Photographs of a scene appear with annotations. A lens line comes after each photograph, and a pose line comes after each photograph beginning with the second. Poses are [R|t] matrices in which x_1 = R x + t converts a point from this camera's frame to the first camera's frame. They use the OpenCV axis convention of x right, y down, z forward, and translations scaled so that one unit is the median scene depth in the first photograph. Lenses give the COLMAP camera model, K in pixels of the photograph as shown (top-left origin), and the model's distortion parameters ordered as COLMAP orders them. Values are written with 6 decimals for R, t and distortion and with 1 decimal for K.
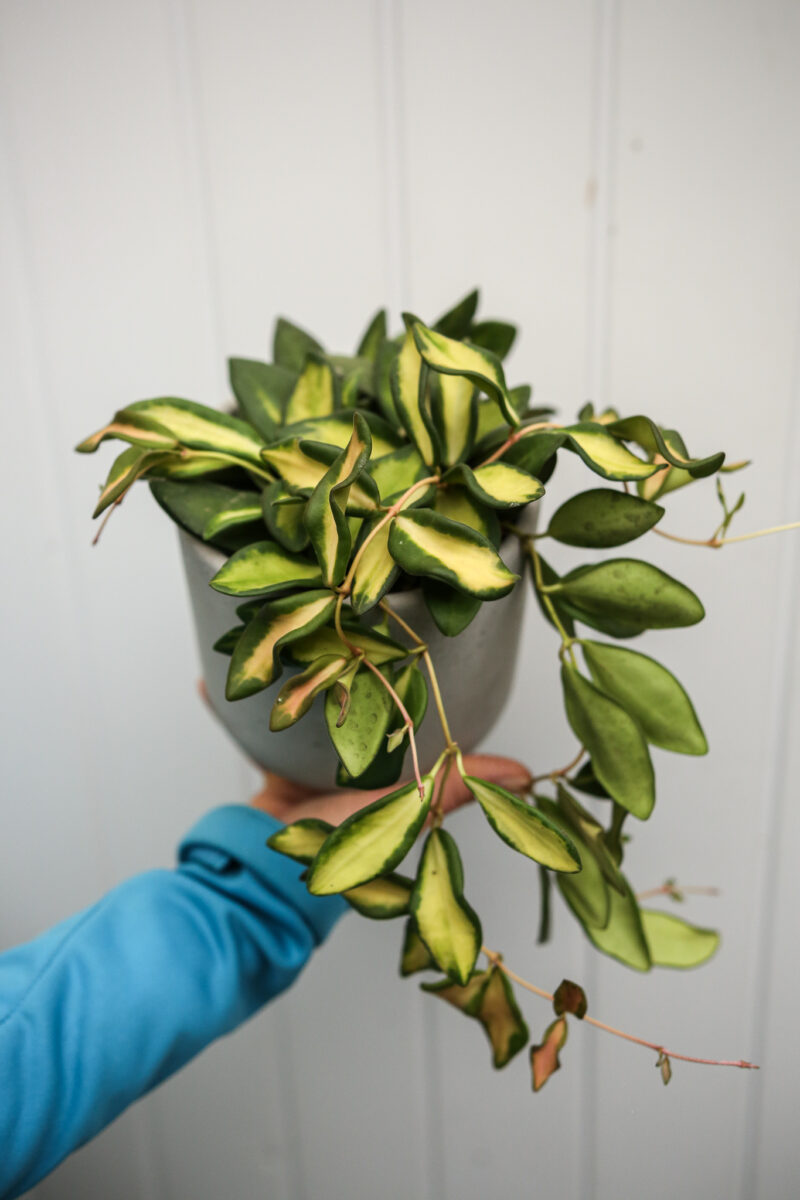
lens RADIAL K [[1089.4, 0, 407.7], [0, 1089.4, 602.8], [0, 0, 1]] dist [-0.012033, 0.000000]
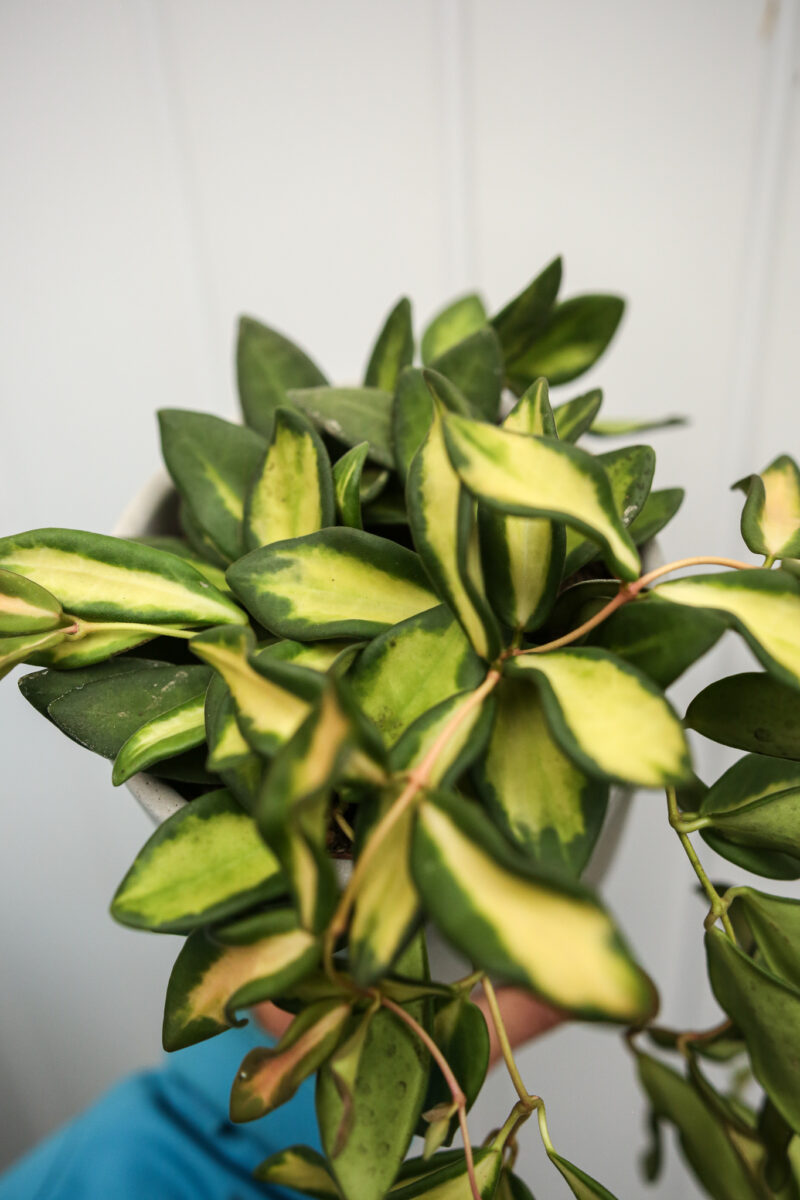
lens RADIAL K [[1089.4, 0, 388.6], [0, 1089.4, 606.8], [0, 0, 1]] dist [-0.012033, 0.000000]
pose [[0.994786, -0.027811, -0.098118, 0.028788], [0.046867, 0.979154, 0.197639, -0.270557], [0.090576, -0.201207, 0.975352, 0.446156]]
